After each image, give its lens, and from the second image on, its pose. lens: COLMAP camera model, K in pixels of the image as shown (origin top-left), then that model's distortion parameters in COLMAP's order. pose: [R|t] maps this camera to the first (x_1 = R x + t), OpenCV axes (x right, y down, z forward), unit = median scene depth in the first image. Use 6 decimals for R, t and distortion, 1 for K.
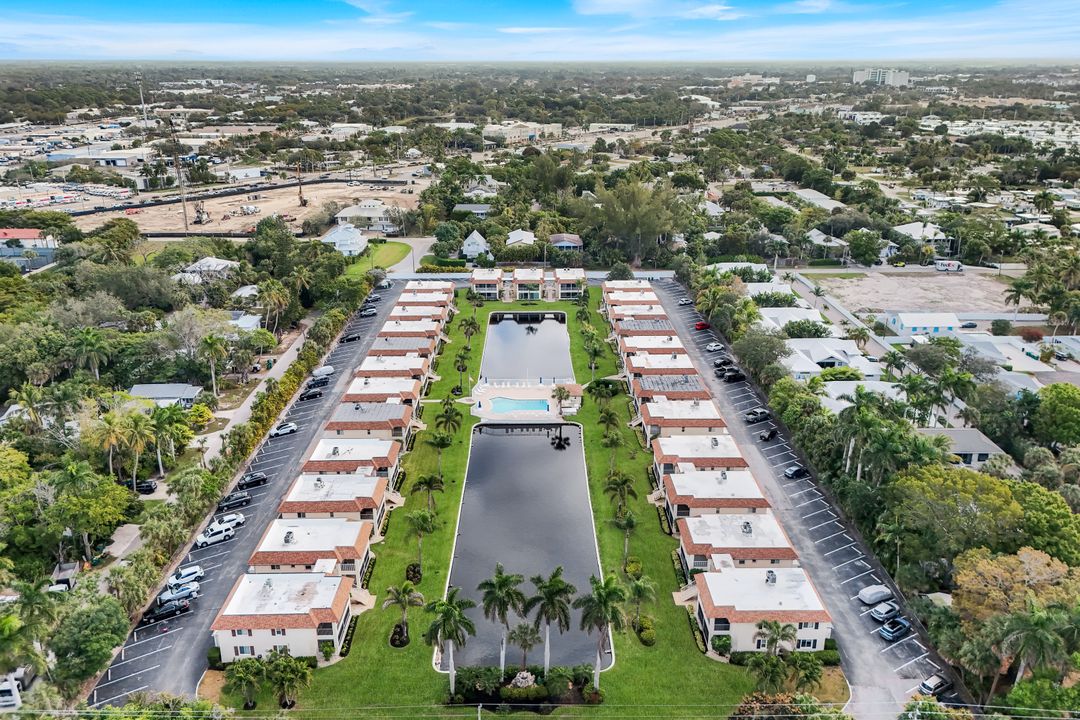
lens RADIAL K [[790.3, 0, 540.0], [0, 790.3, 360.0], [0, 0, 1]] dist [0.004697, 0.002323]
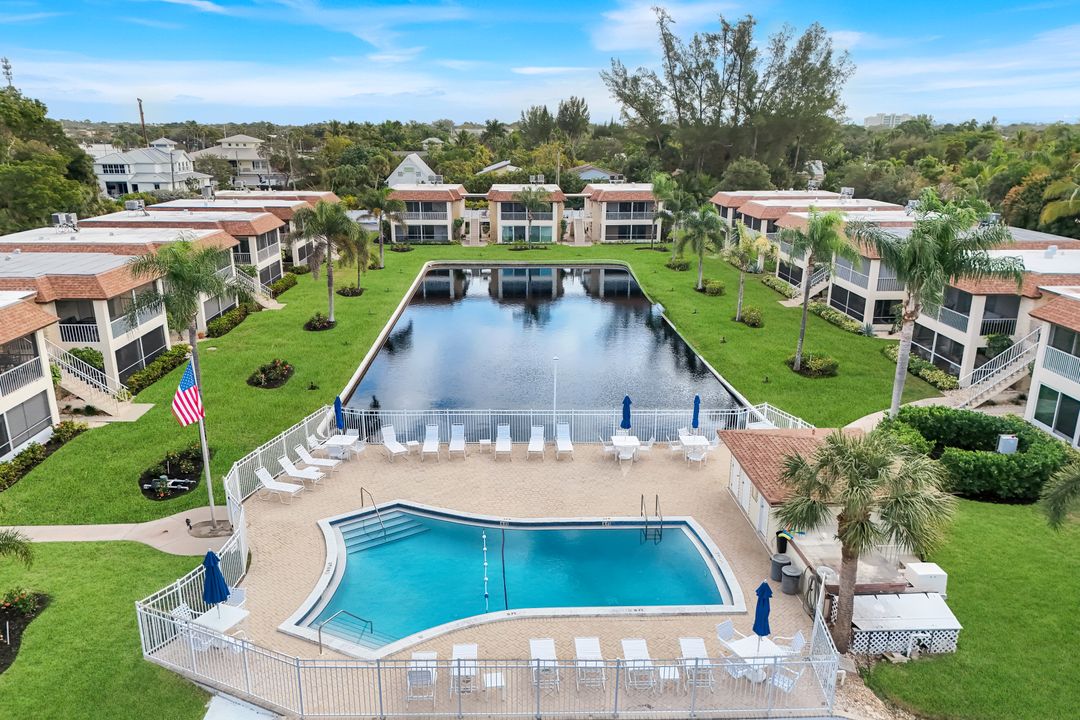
lens RADIAL K [[803.1, 0, 542.1], [0, 803.1, 397.3], [0, 0, 1]] dist [0.002048, 0.001443]
pose [[0.999943, -0.007438, 0.007602, -0.015563], [0.007802, 0.998763, -0.049106, 0.034874], [-0.007228, 0.049163, 0.998765, 0.892802]]
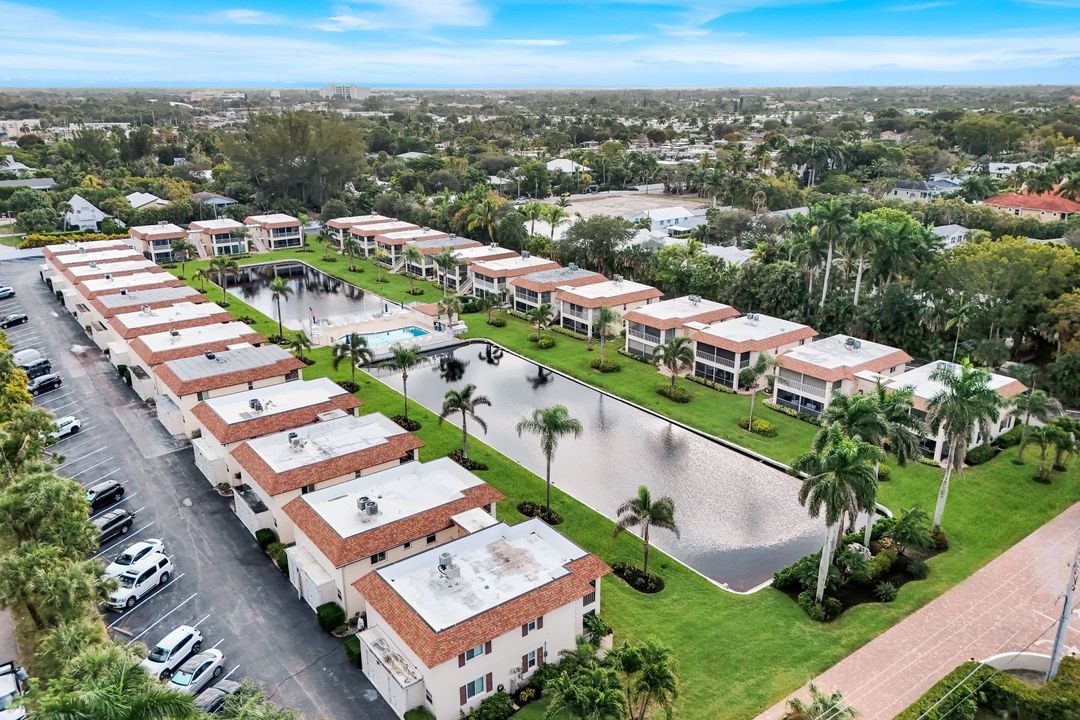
lens RADIAL K [[803.1, 0, 542.1], [0, 803.1, 397.3], [0, 0, 1]] dist [0.002048, 0.001443]
pose [[0.802205, -0.214148, 0.557322, -0.350853], [0.210066, 0.975012, 0.072276, 0.093783], [-0.558873, 0.059094, 0.827145, 0.322488]]
